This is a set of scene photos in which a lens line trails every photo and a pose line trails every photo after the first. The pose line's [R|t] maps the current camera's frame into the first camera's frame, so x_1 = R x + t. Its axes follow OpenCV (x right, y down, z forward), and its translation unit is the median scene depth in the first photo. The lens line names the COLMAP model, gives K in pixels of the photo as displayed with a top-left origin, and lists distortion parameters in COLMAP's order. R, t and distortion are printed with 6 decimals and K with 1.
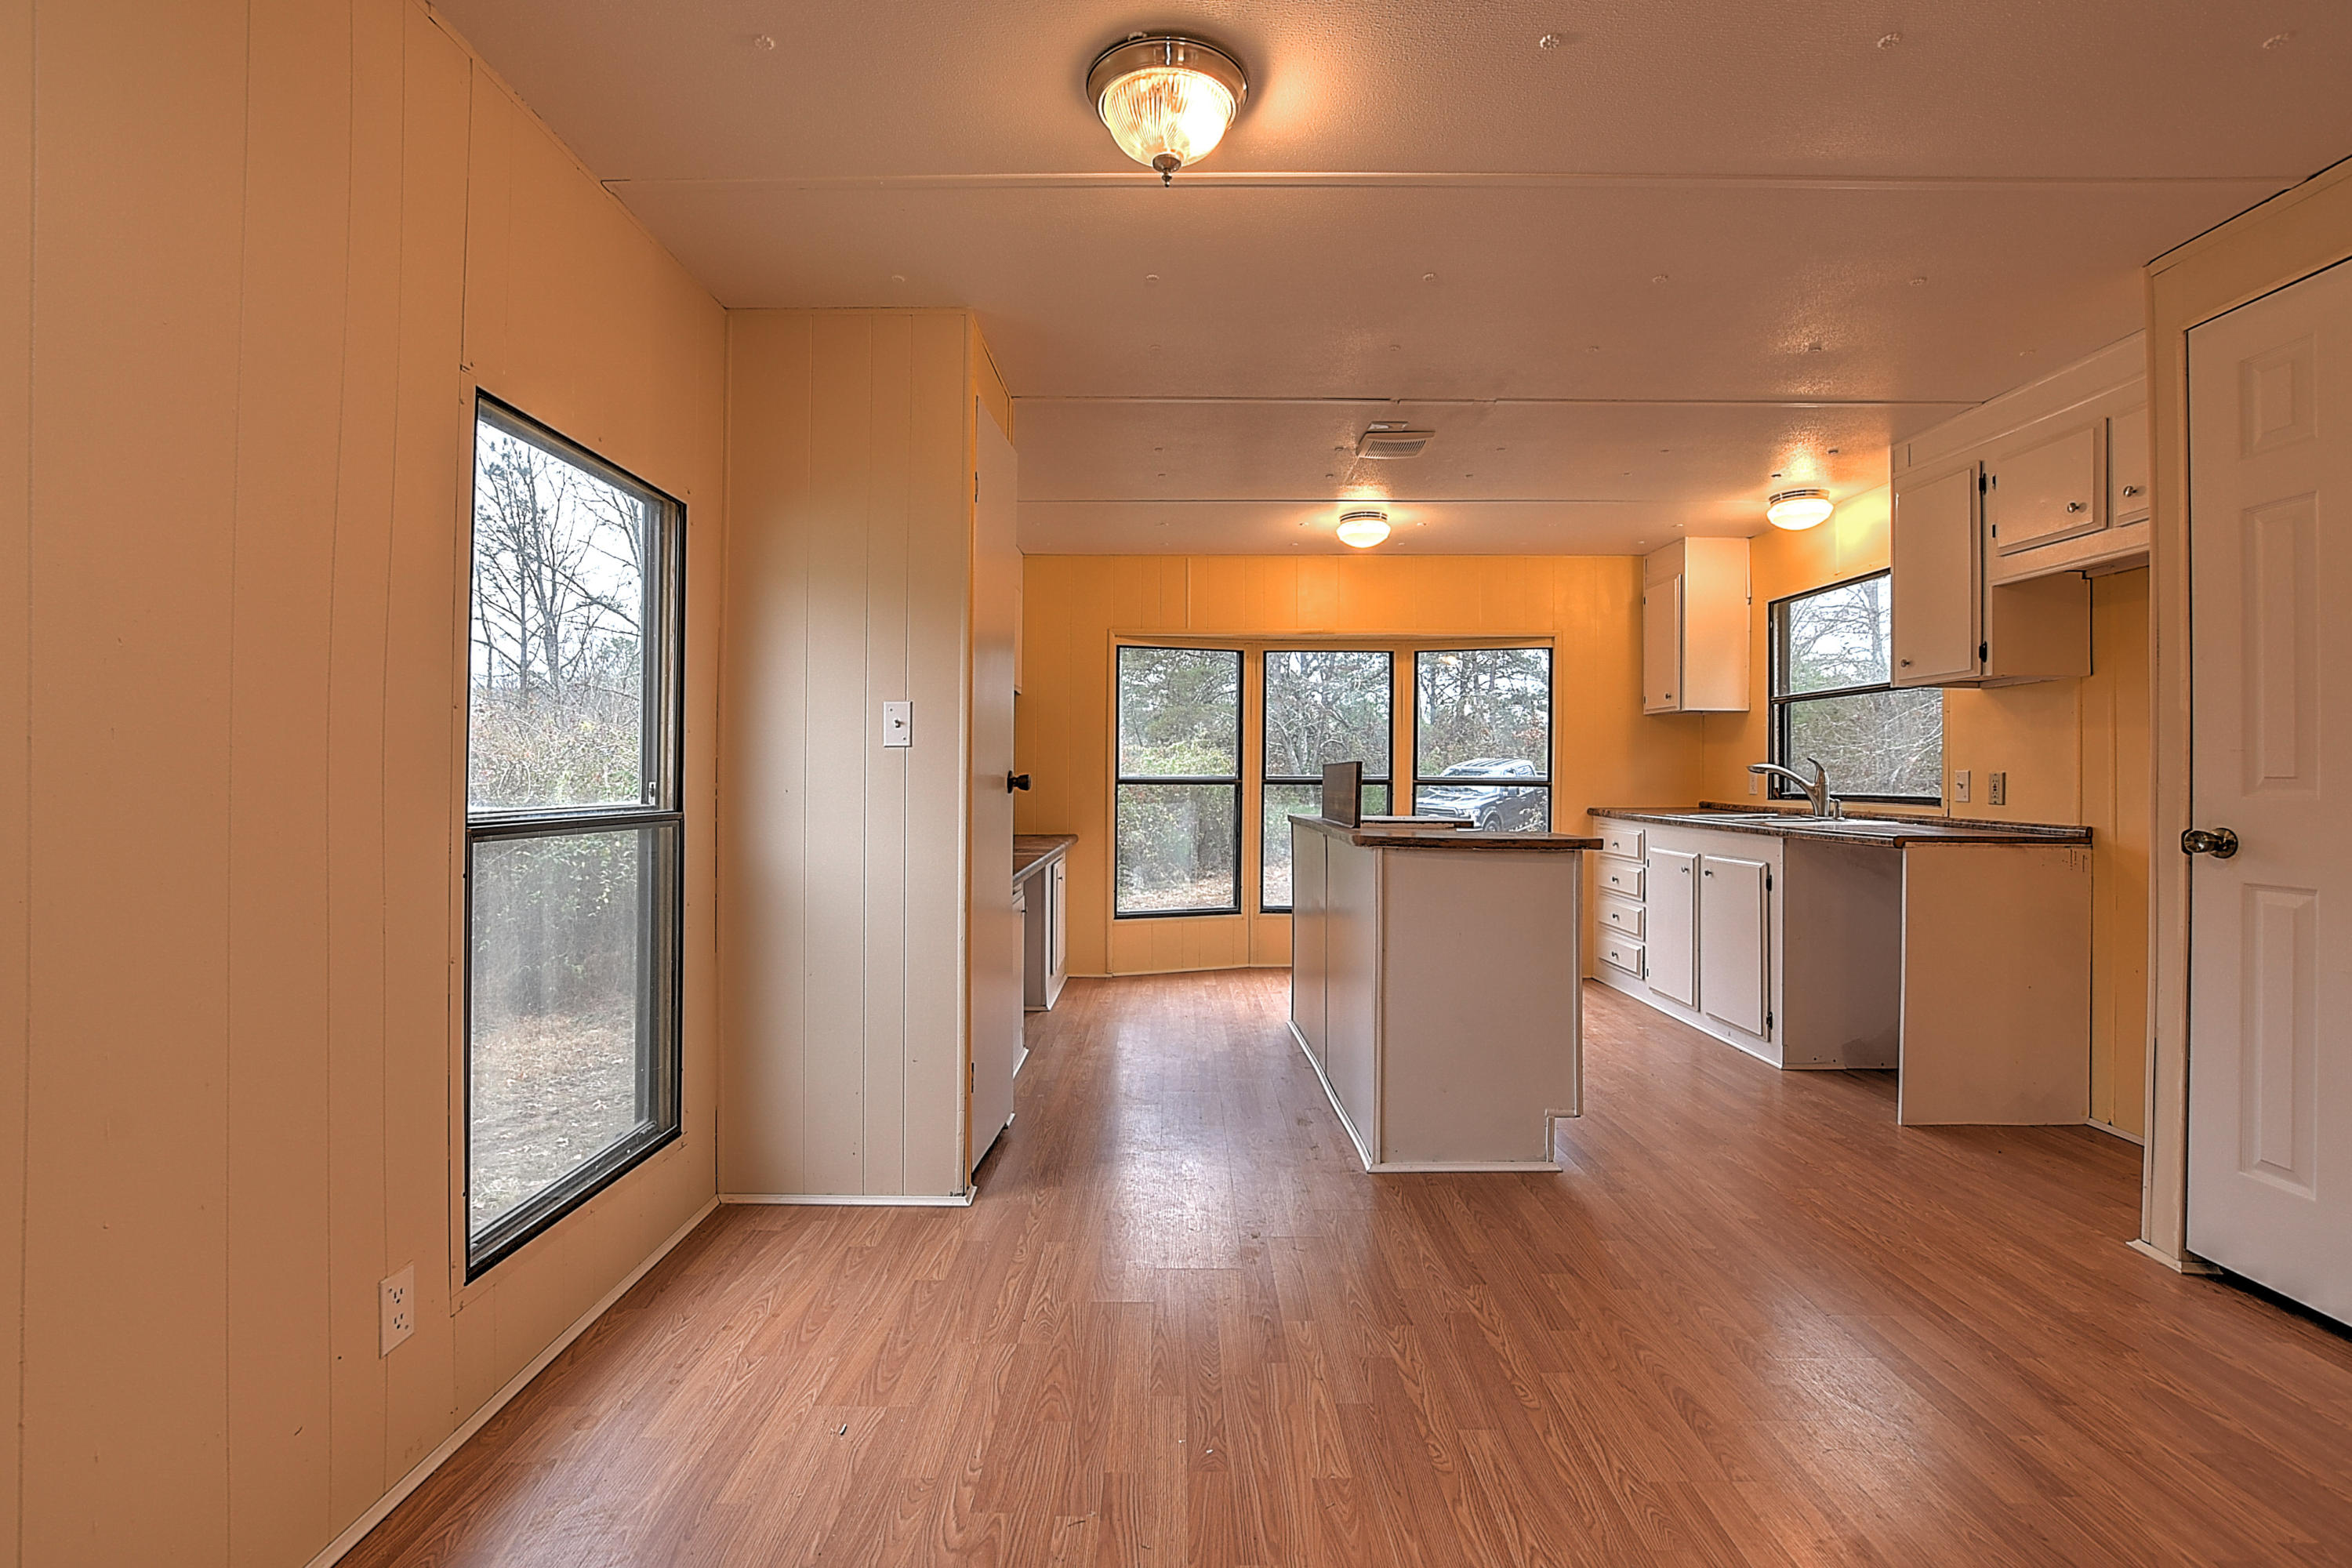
lens RADIAL K [[1069.9, 0, 1170.6], [0, 1069.9, 759.3], [0, 0, 1]] dist [0.000070, -0.000064]
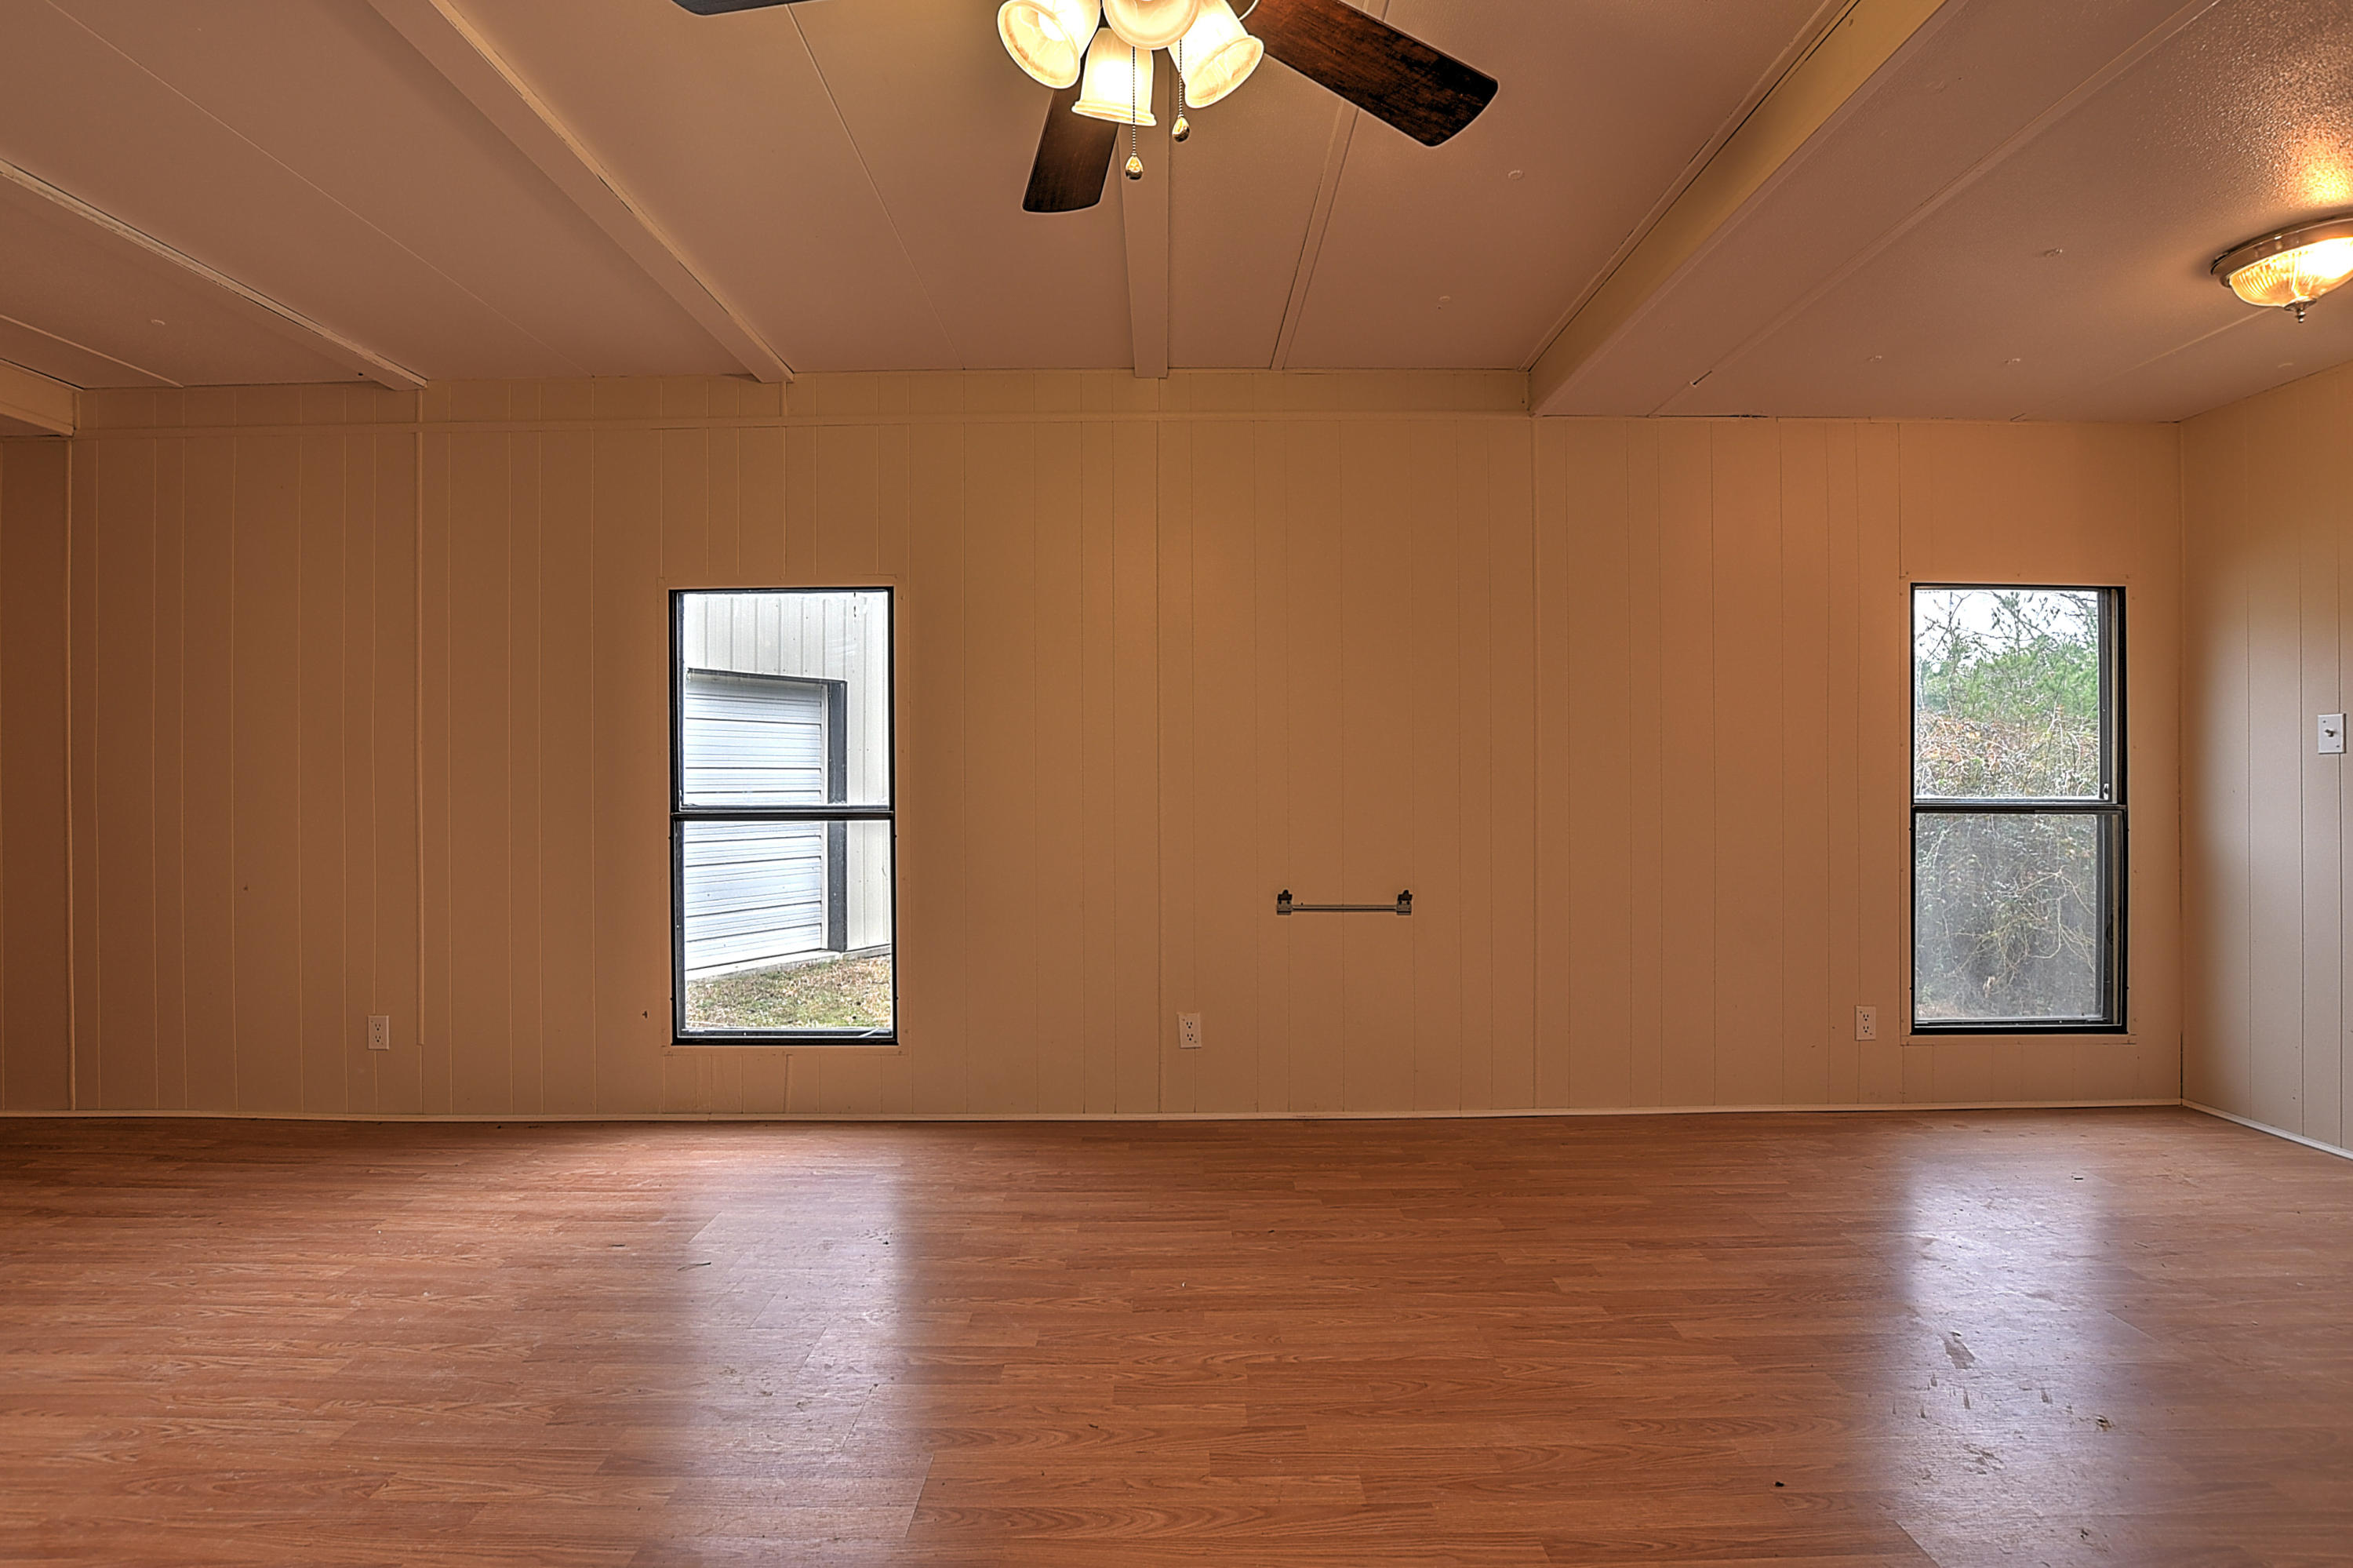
lens RADIAL K [[1039.5, 0, 1176.5], [0, 1039.5, 784.0], [0, 0, 1]] dist [-0.029543, -0.000163]
pose [[0.019239, -0.003027, -0.999810, 0.917811], [0.008835, 0.999957, -0.002858, 0.015376], [0.999776, -0.008778, 0.019265, -0.299587]]
